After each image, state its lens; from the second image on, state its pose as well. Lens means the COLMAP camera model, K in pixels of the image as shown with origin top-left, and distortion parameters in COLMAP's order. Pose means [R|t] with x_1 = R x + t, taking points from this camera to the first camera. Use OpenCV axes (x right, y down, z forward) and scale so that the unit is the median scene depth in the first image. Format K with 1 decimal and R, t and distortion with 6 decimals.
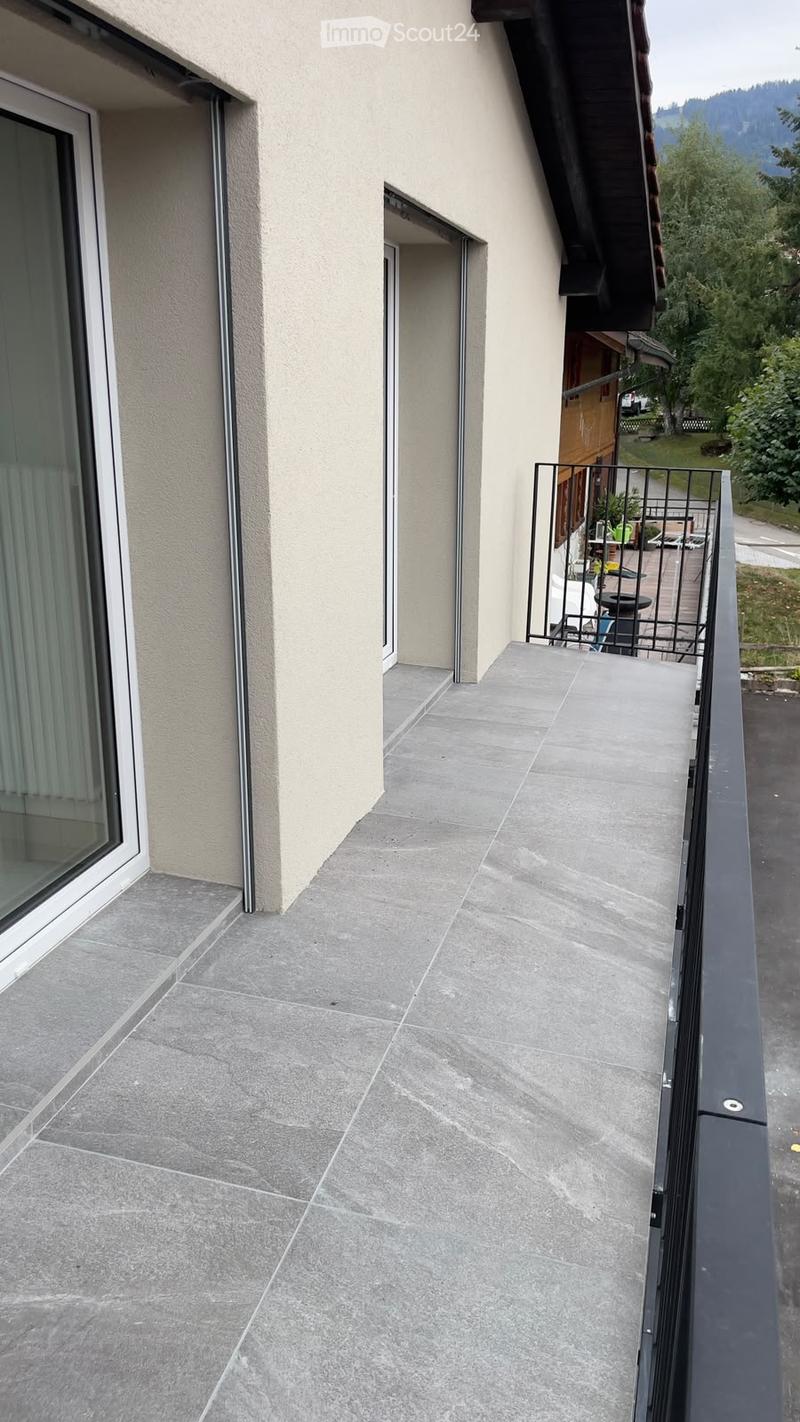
lens RADIAL K [[1080.2, 0, 400.0], [0, 1080.2, 711.0], [0, 0, 1]] dist [0.002433, 0.001086]
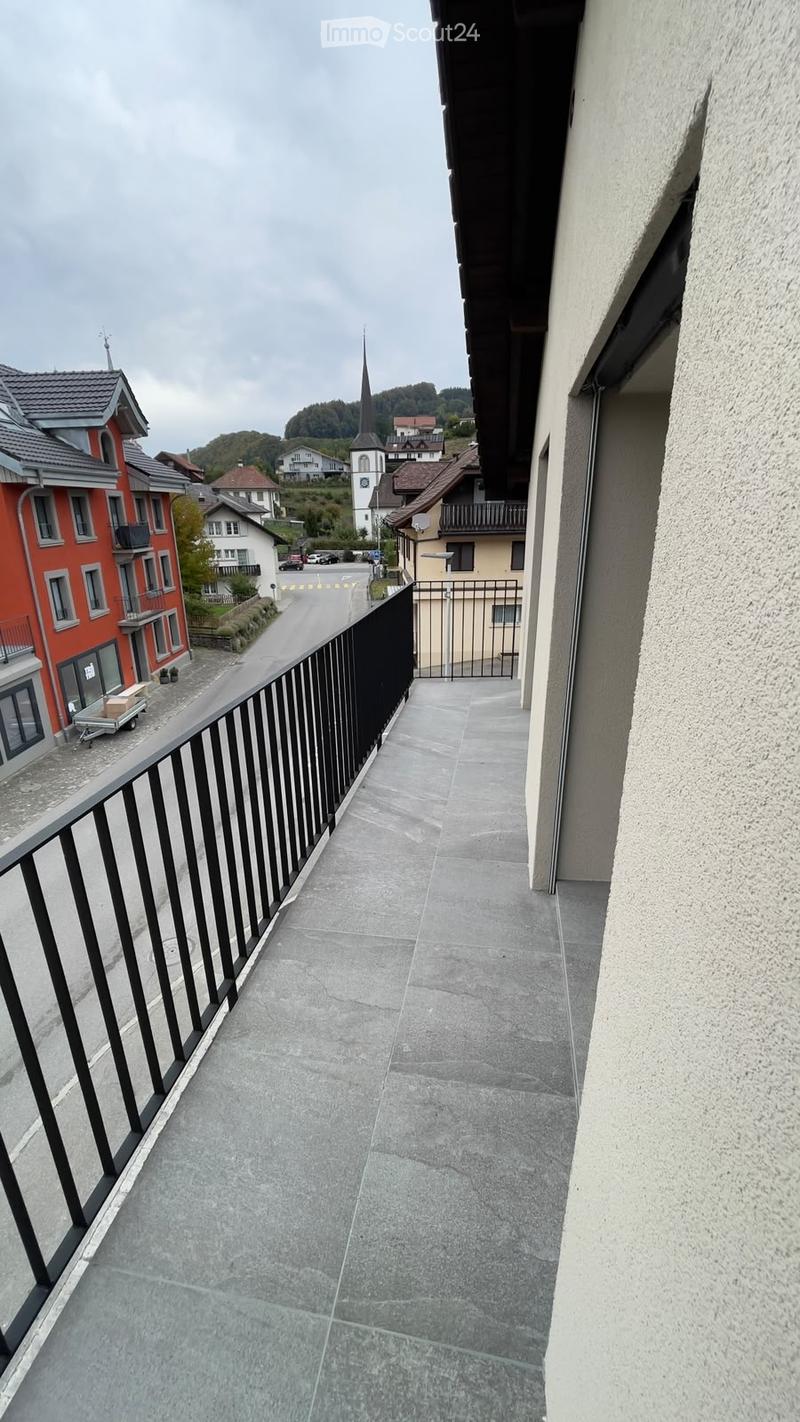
lens RADIAL K [[562.9, 0, 400.0], [0, 562.9, 711.0], [0, 0, 1]] dist [0.001965, 0.000408]
pose [[-0.995884, 0.037859, -0.082351, 0.216178], [-0.017356, 0.812117, 0.583237, -0.559608], [0.088959, 0.582265, -0.808117, 1.650369]]
